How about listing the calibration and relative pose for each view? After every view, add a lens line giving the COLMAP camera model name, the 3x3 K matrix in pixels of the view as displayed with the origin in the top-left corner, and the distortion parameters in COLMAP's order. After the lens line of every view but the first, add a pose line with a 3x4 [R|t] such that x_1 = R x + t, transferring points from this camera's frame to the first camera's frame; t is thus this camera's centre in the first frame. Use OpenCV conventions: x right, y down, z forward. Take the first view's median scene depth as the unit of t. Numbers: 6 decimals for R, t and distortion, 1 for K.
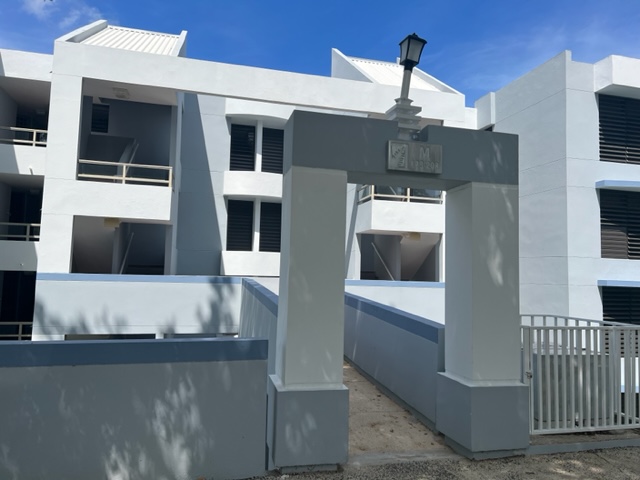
lens RADIAL K [[485.6, 0, 322.2], [0, 485.6, 239.2], [0, 0, 1]] dist [0.021582, -0.002398]
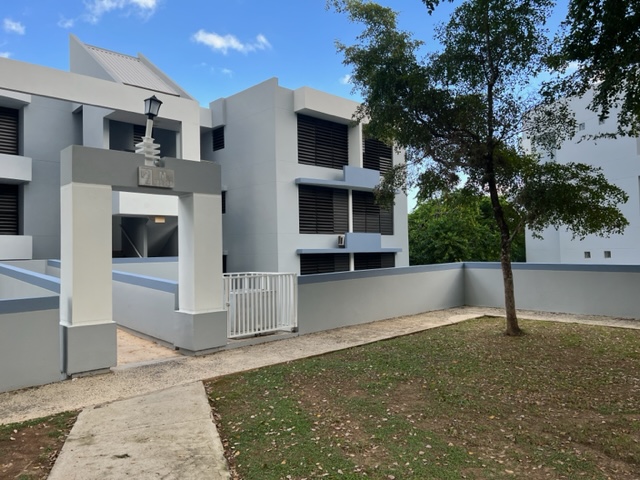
lens RADIAL K [[475.1, 0, 324.0], [0, 475.1, 239.2], [0, 0, 1]] dist [0.039688, -0.000573]
pose [[0.869324, -0.028201, 0.493437, -0.107041], [0.003493, 0.998696, 0.050924, -0.041225], [-0.494230, -0.042546, 0.868290, -0.617258]]
